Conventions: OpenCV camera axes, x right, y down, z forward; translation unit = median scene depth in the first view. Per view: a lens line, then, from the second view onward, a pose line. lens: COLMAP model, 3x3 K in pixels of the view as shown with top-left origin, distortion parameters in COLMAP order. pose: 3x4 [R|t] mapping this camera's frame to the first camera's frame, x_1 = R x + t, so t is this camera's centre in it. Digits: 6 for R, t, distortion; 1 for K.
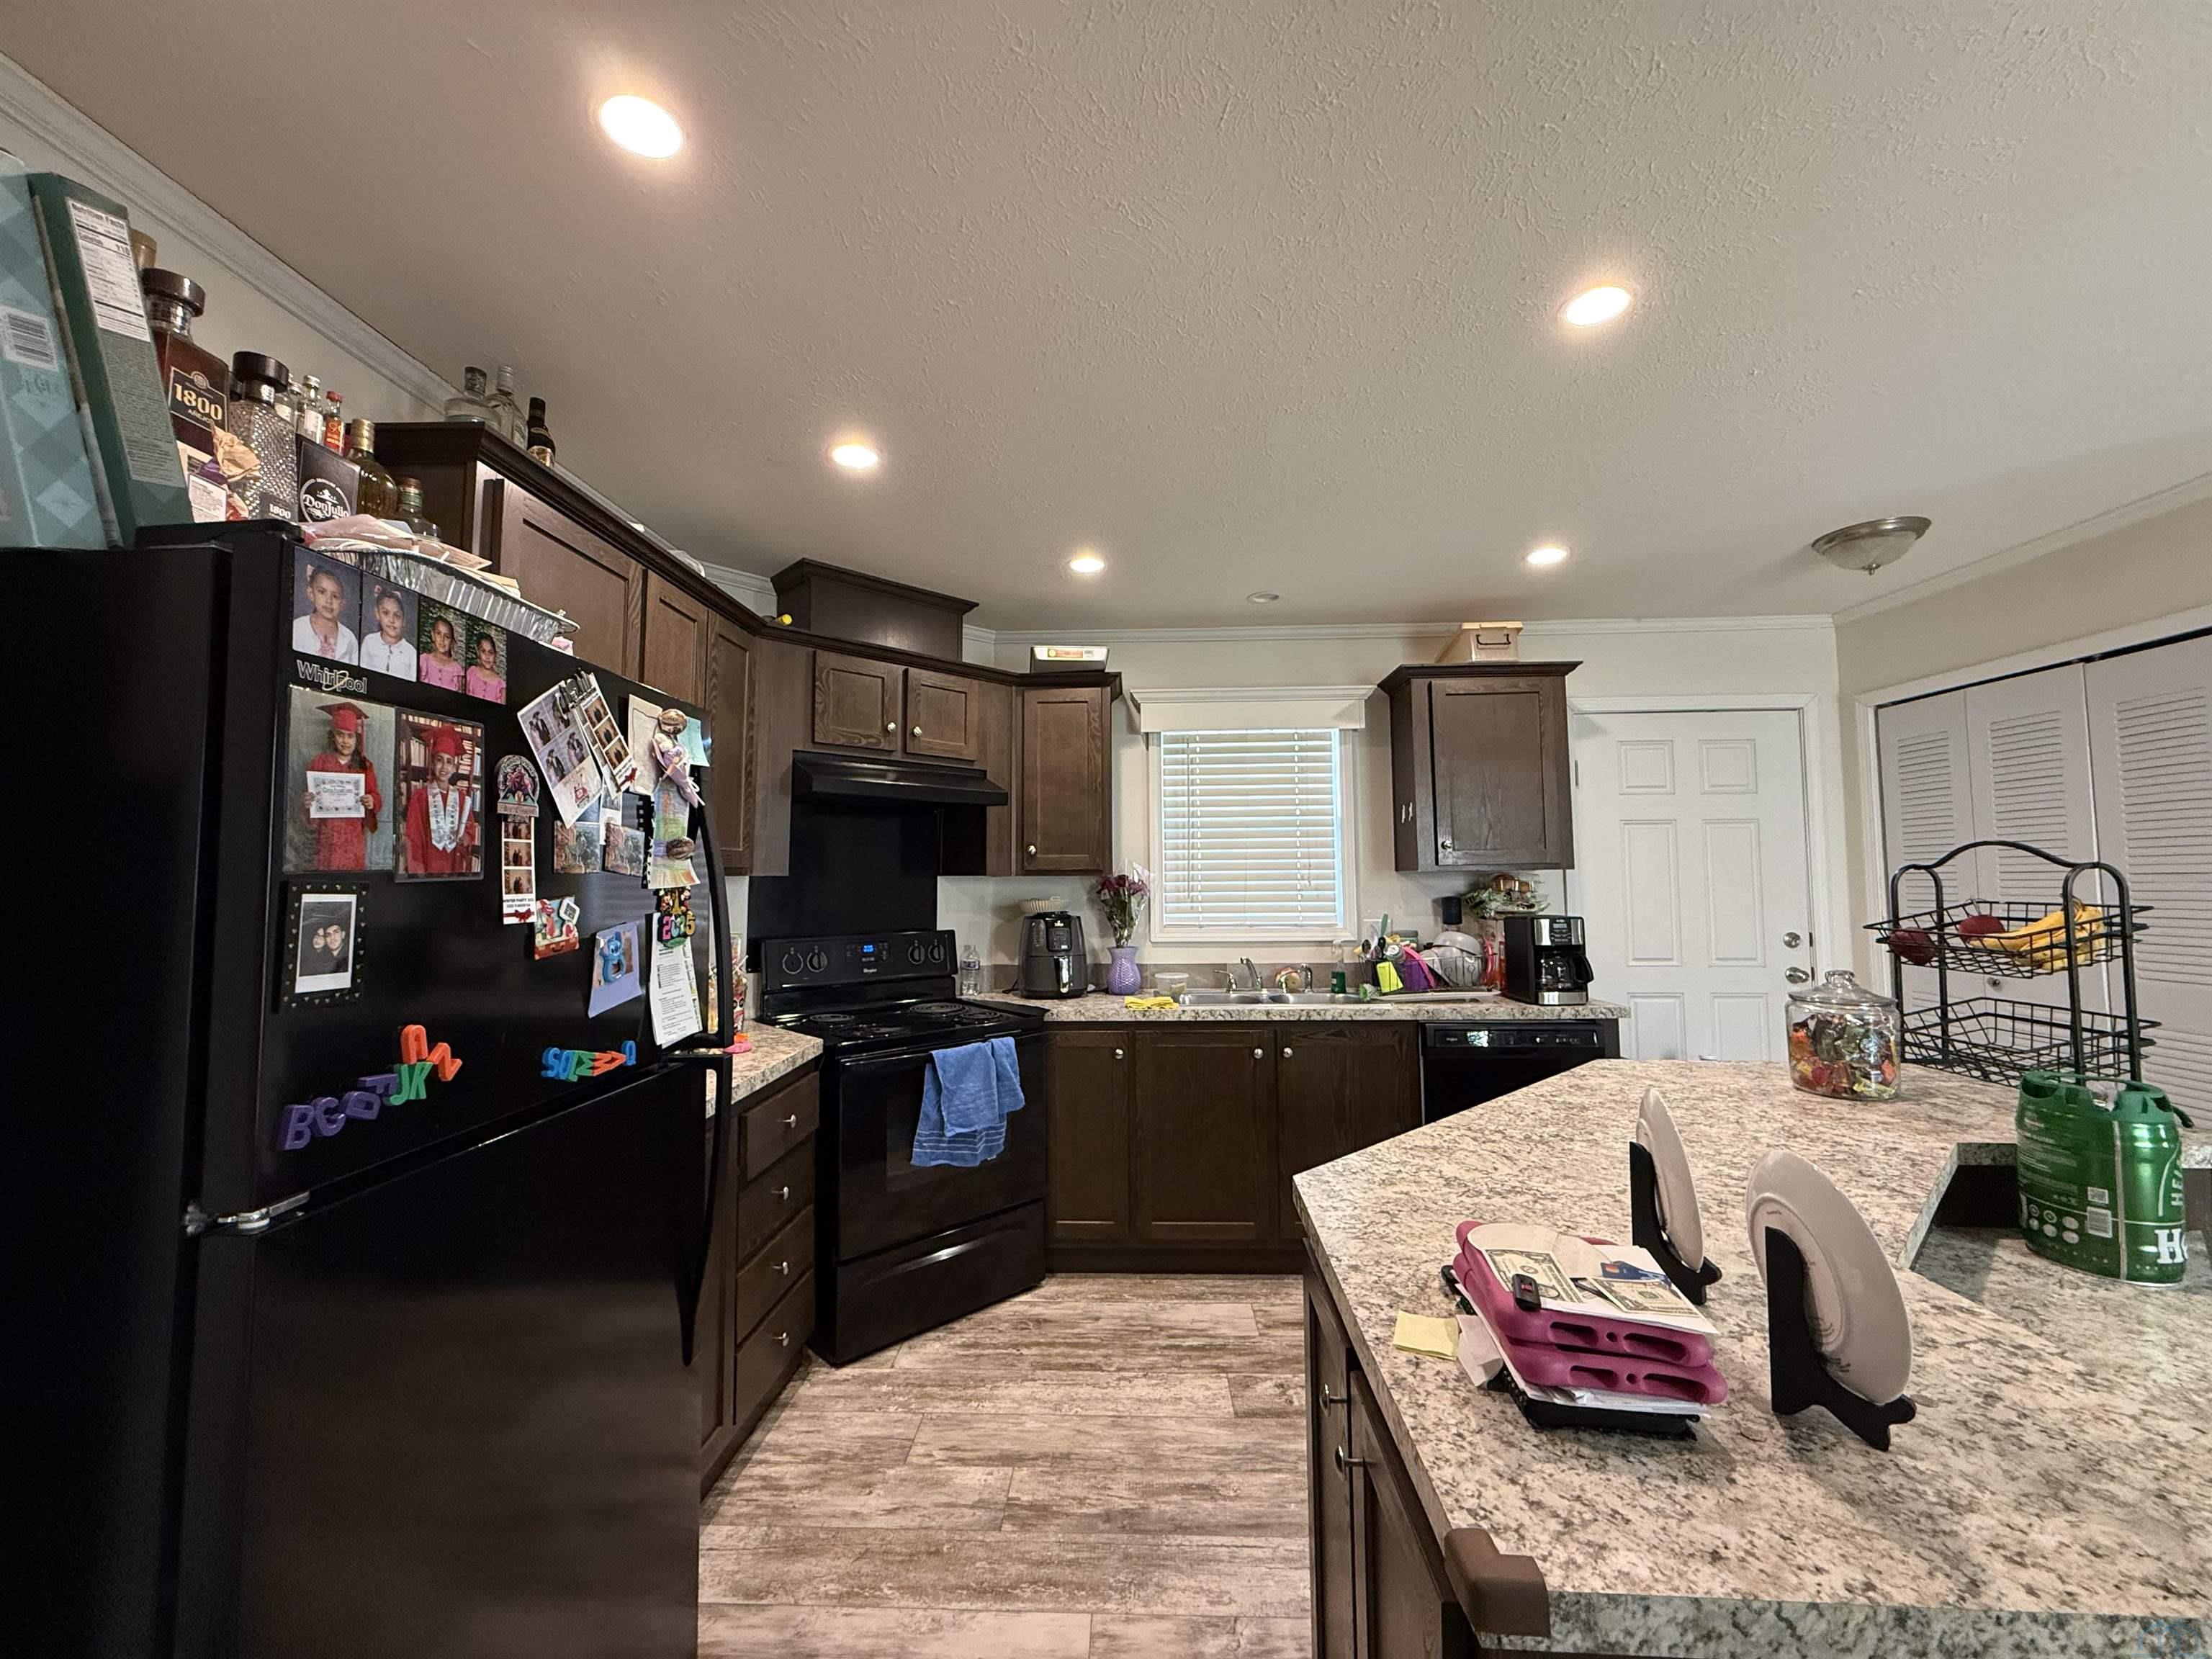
lens RADIAL K [[879.8, 0, 1104.5], [0, 879.8, 827.4], [0, 0, 1]] dist [0.000876, -0.000067]
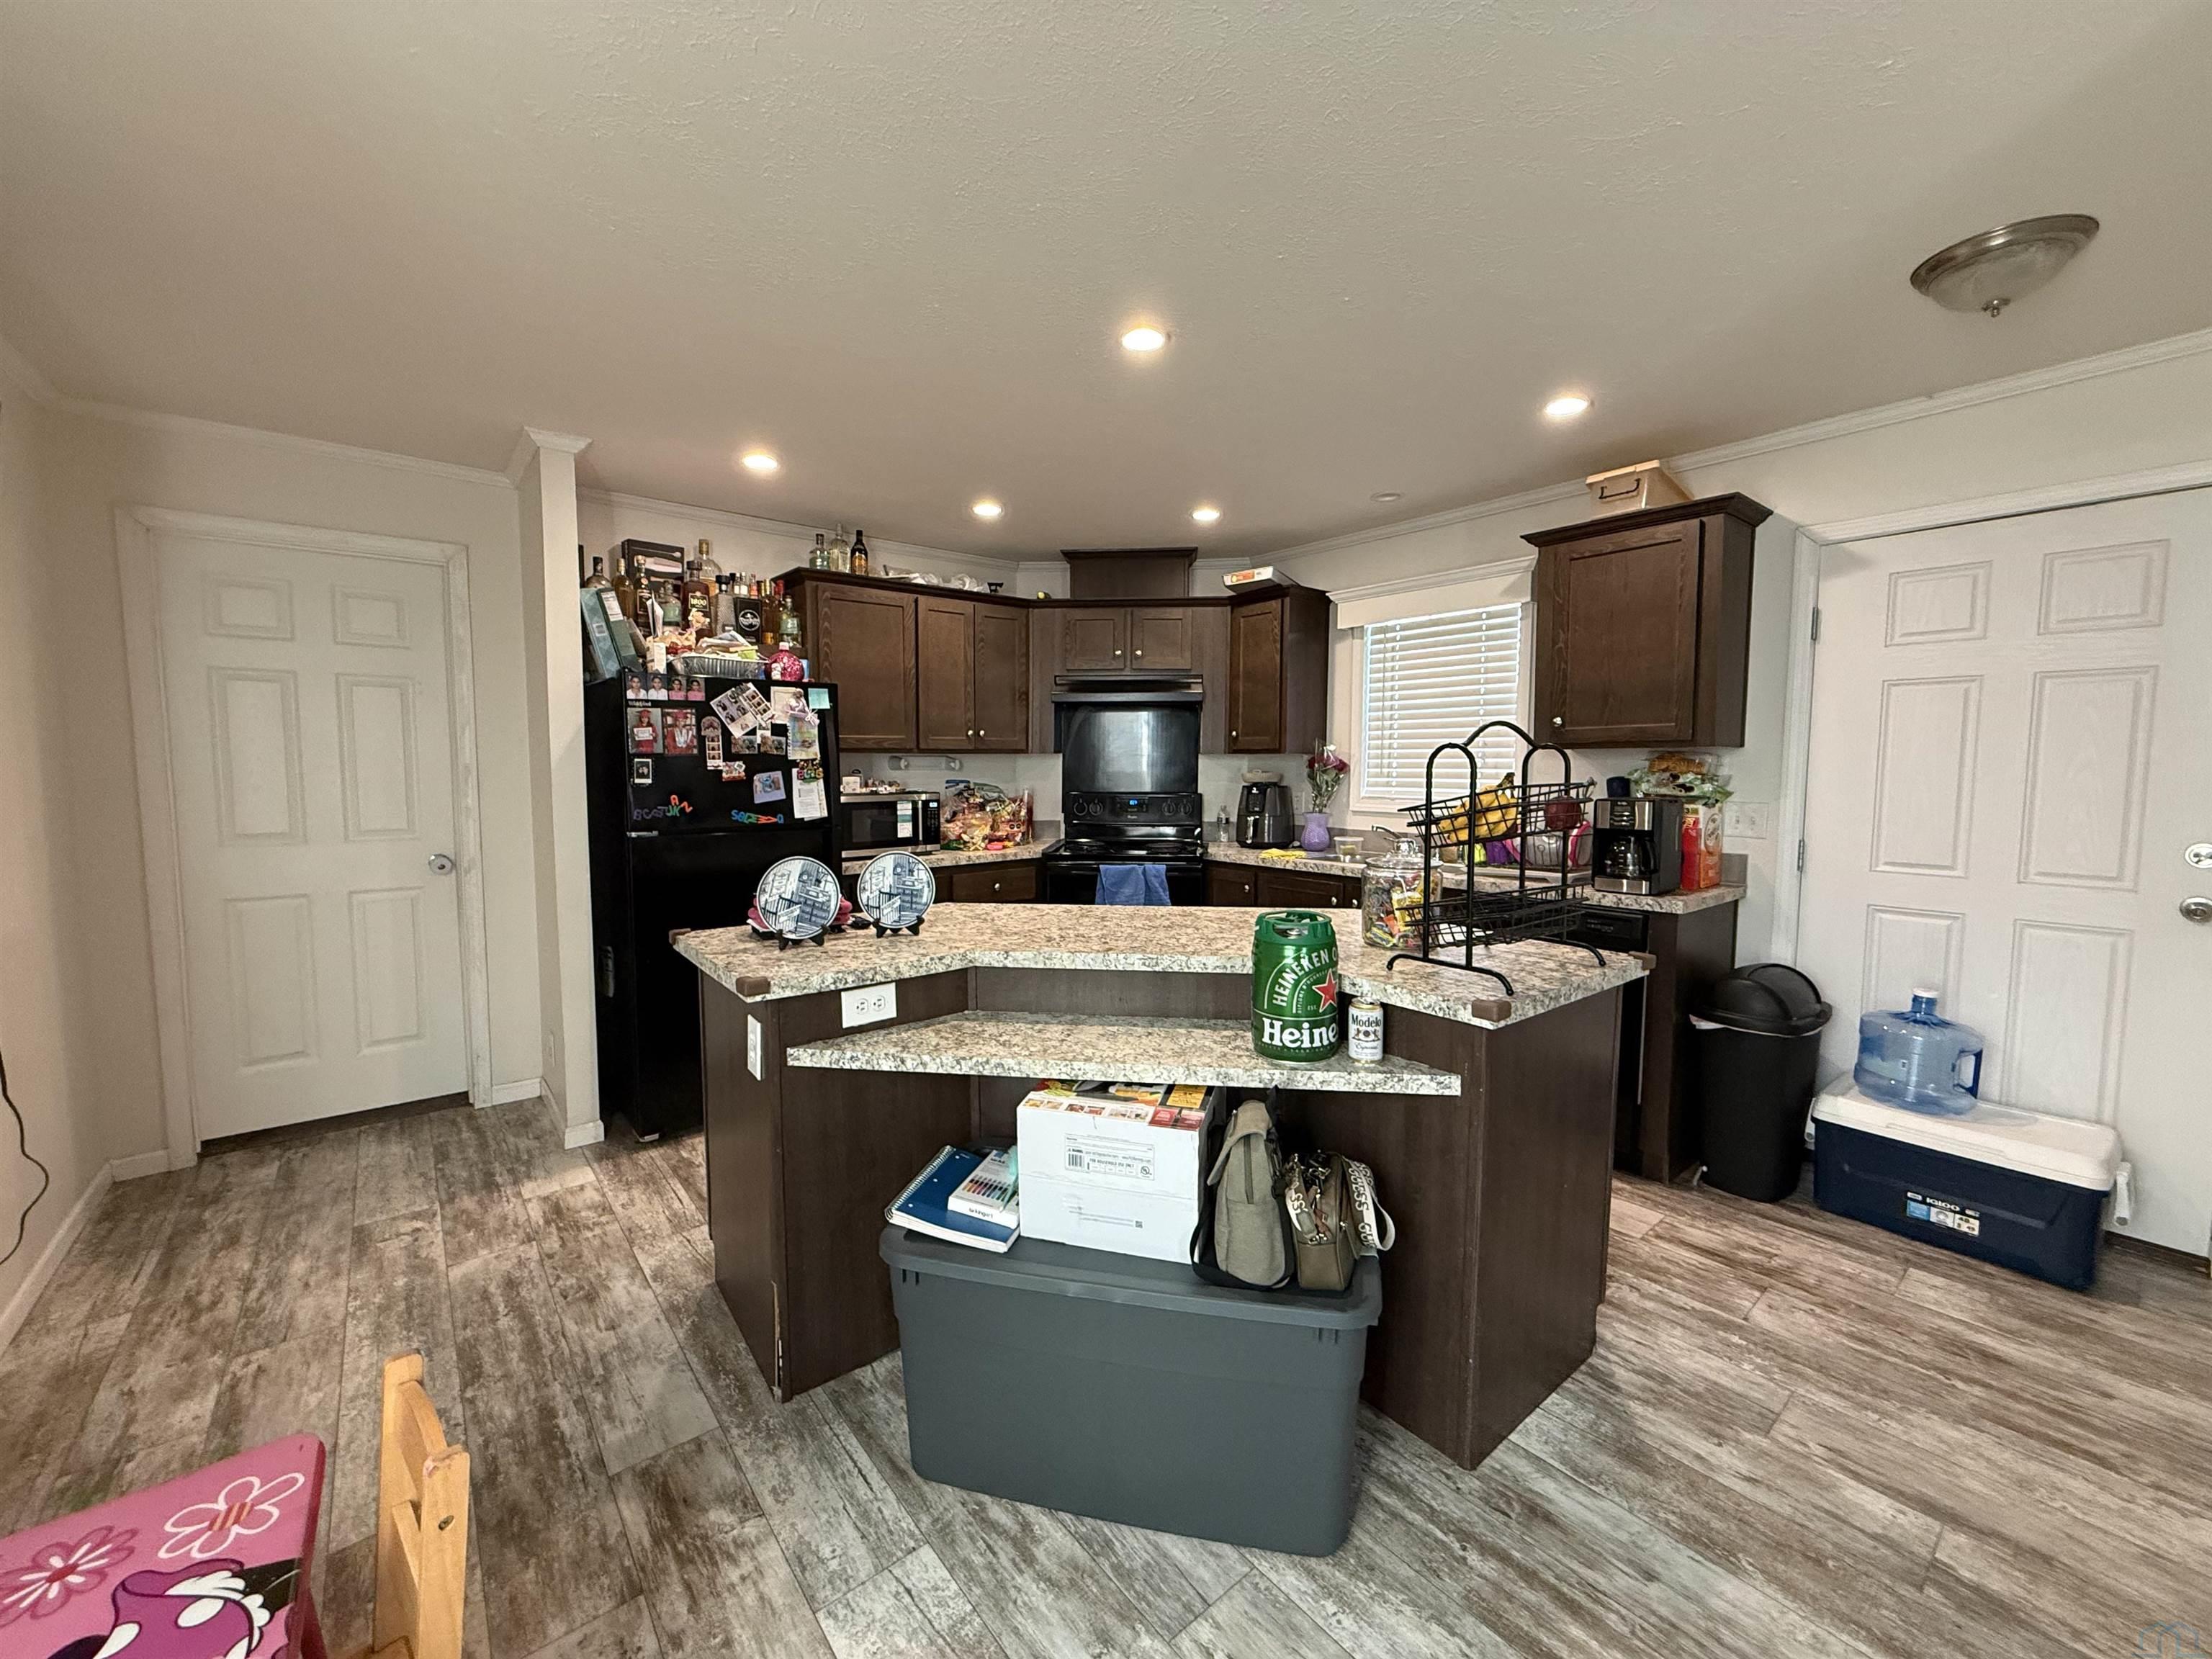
lens RADIAL K [[879.8, 0, 1102.5], [0, 879.8, 824.7], [0, 0, 1]] dist [0.000876, -0.000067]
pose [[0.656848, 0.061228, -0.751533, 1.101509], [0.041805, 0.992208, 0.117374, -0.003126], [0.752863, -0.108514, 0.649170, -0.015526]]
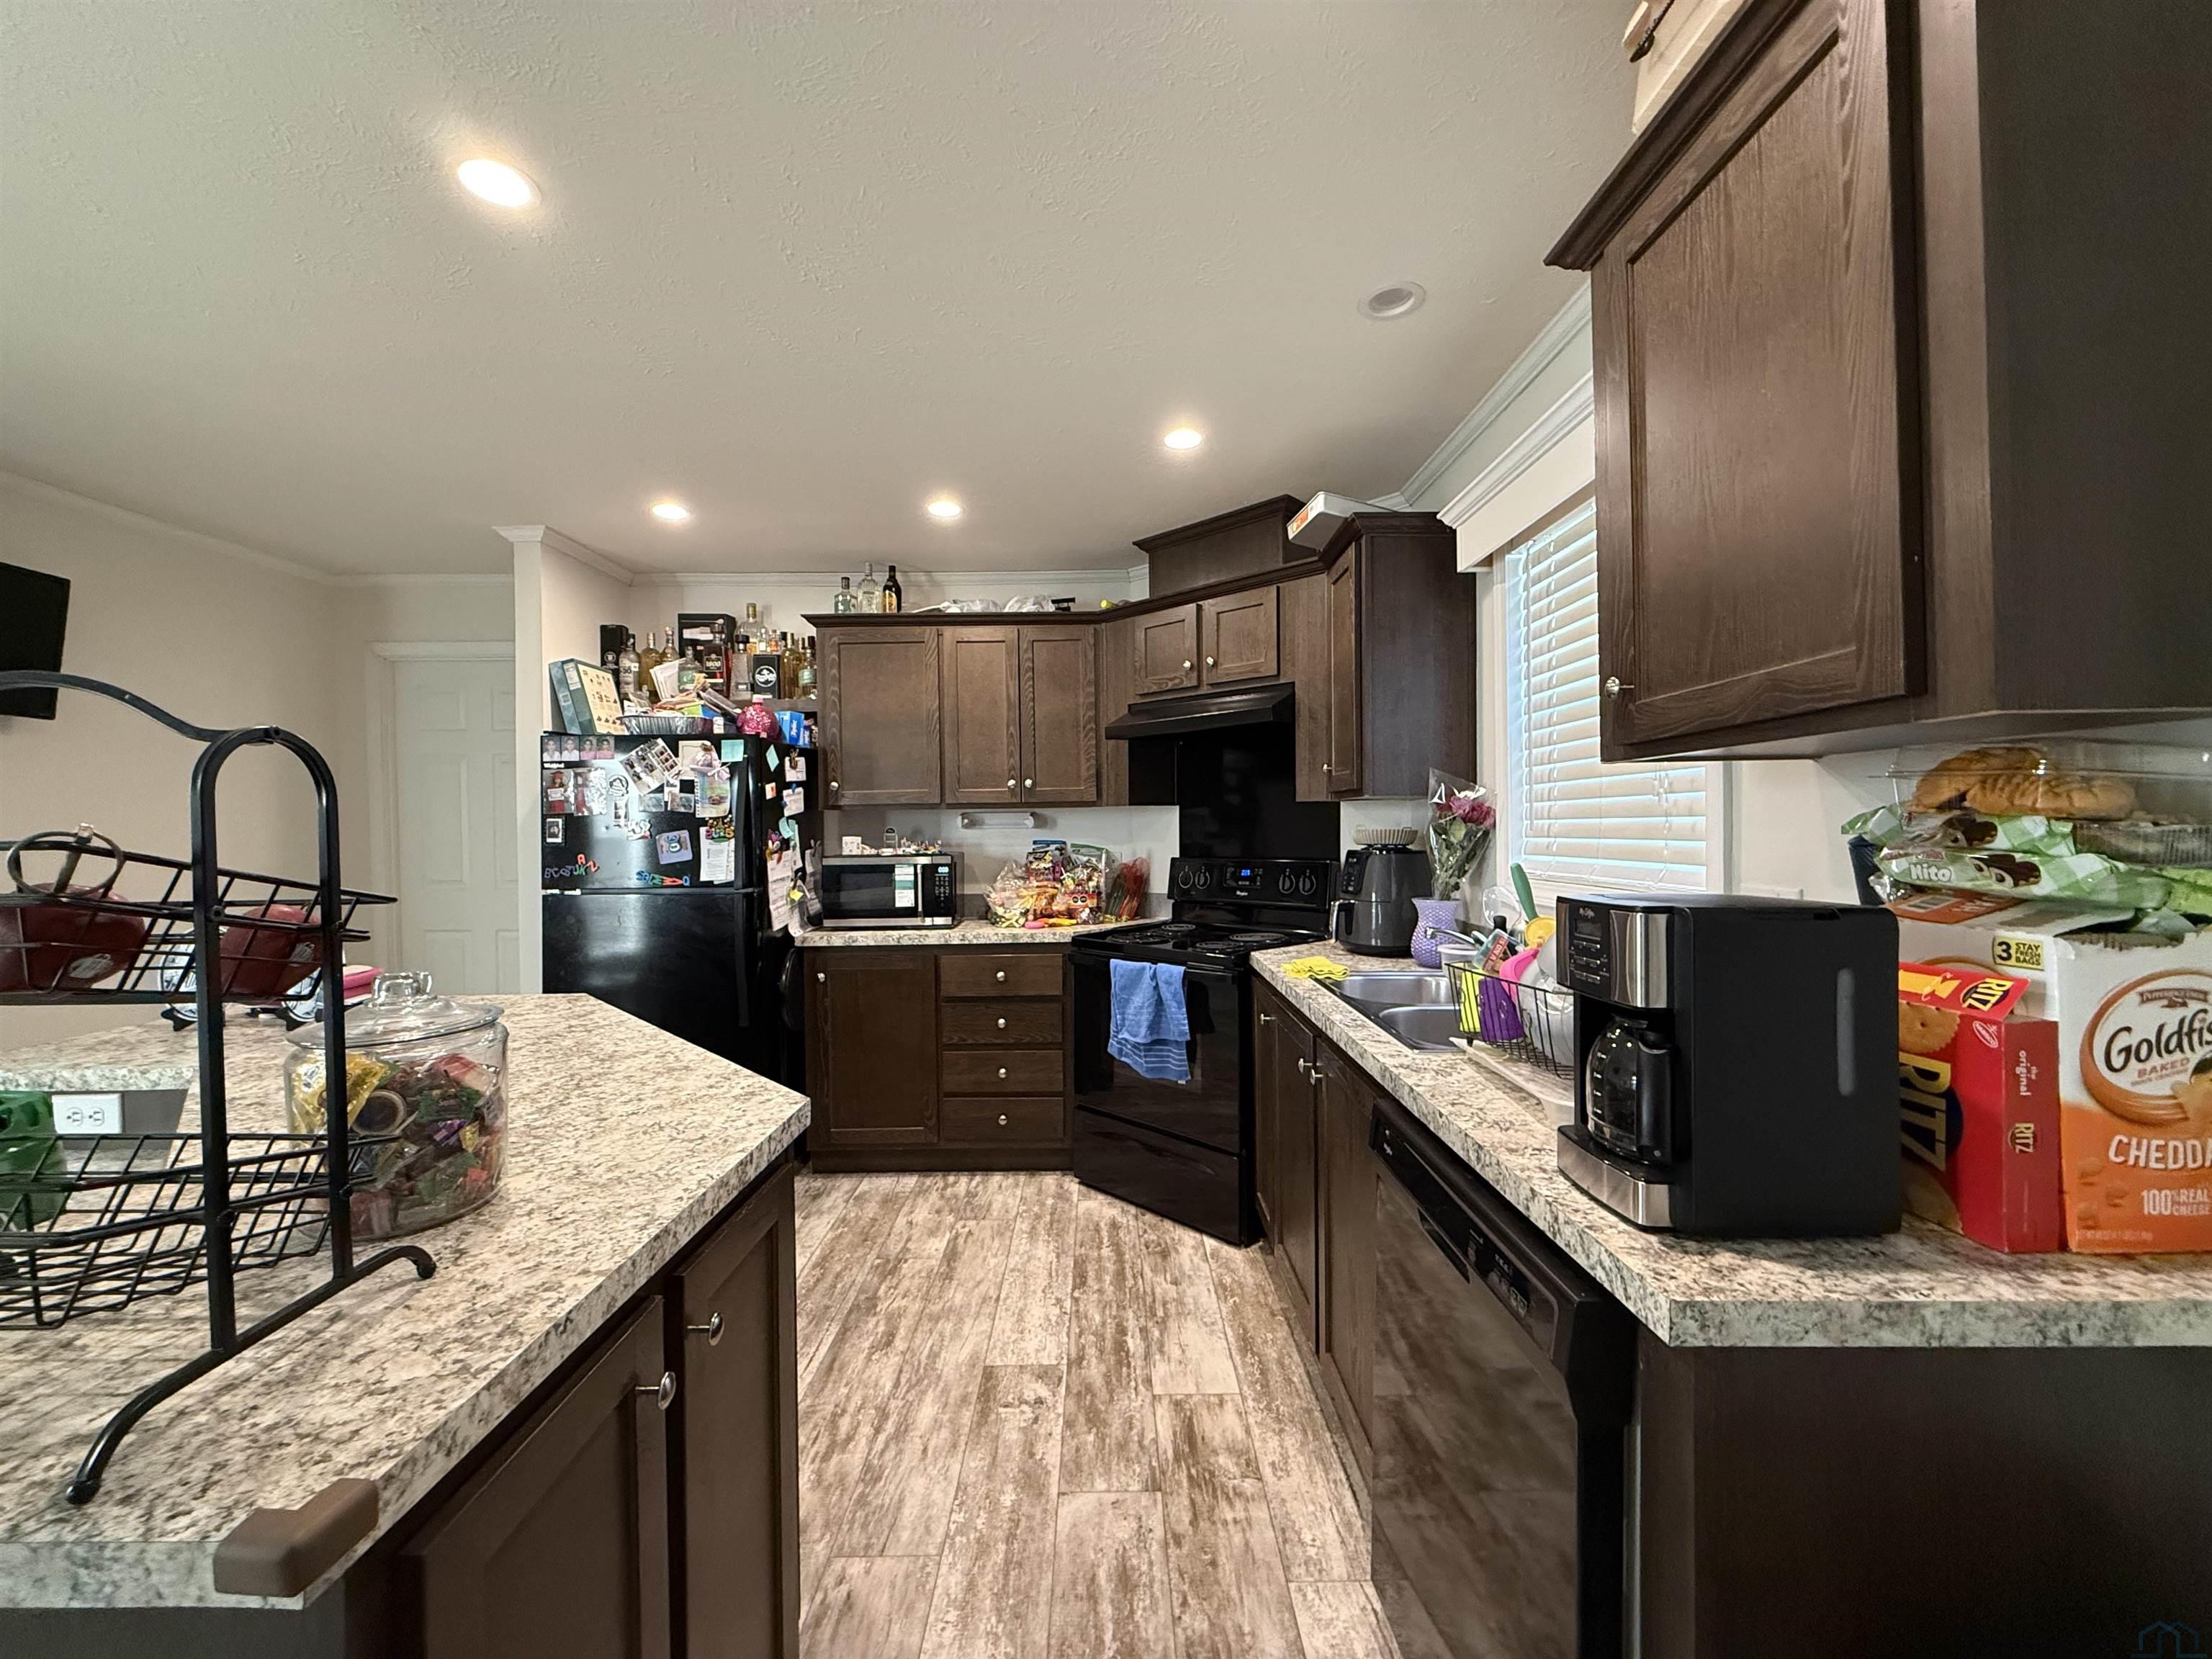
lens RADIAL K [[879.8, 0, 1097.5], [0, 879.8, 831.4], [0, 0, 1]] dist [0.000876, -0.000067]
pose [[0.030613, 0.011276, -0.999468, 1.039297], [0.072042, 0.997311, 0.013459, 0.082381], [0.996932, -0.072416, 0.029718, 1.070962]]
